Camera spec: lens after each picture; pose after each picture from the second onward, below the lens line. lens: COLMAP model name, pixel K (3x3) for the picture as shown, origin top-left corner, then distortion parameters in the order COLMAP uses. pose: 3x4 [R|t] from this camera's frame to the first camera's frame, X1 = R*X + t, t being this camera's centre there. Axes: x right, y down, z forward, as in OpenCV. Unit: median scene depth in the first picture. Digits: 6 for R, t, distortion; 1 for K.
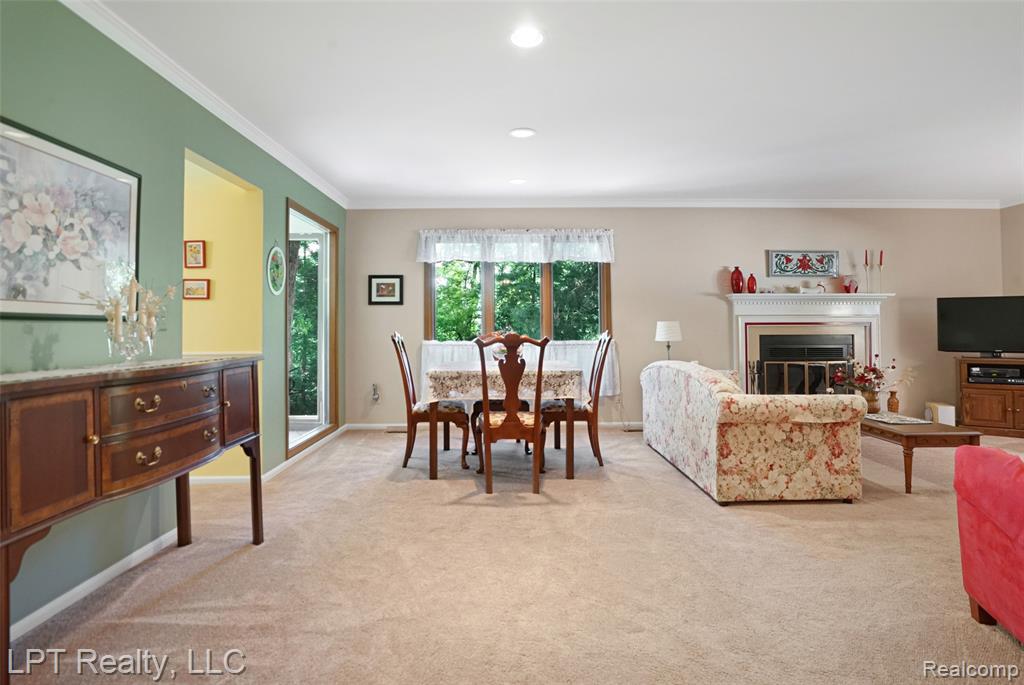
lens RADIAL K [[537.5, 0, 494.3], [0, 537.5, 313.4], [0, 0, 1]] dist [-0.043594, 0.022903]
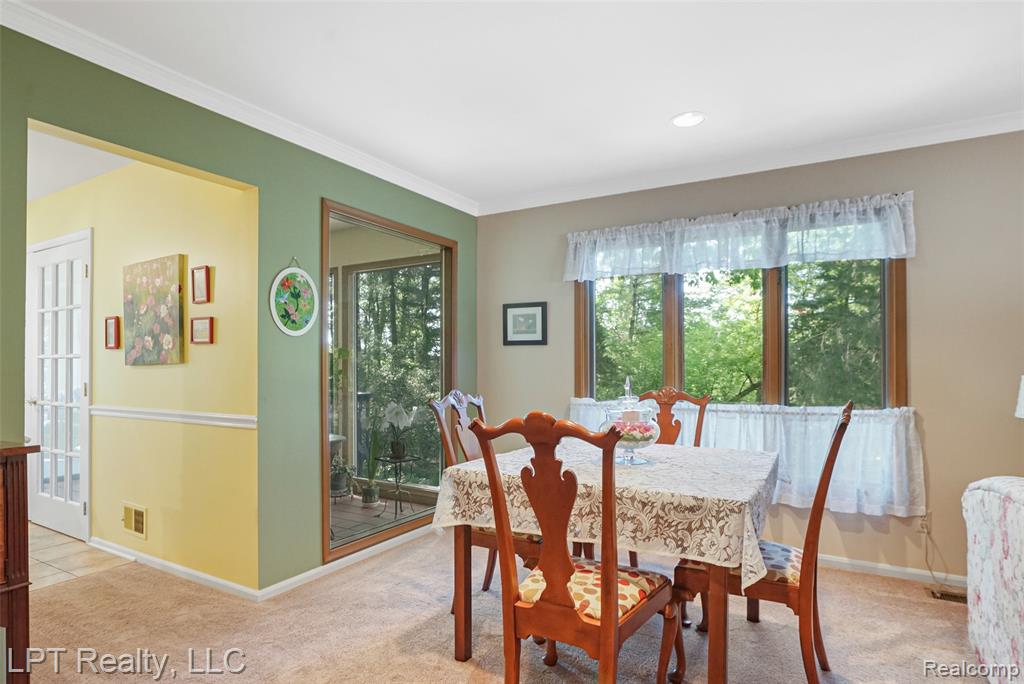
lens RADIAL K [[546.9, 0, 517.1], [0, 546.9, 363.2], [0, 0, 1]] dist [-0.049337, 0.033680]
pose [[0.873486, 0.002245, -0.486845, 0.142680], [0.009178, 0.999736, 0.021077, -0.007443], [0.486763, -0.022879, 0.873234, 0.368902]]
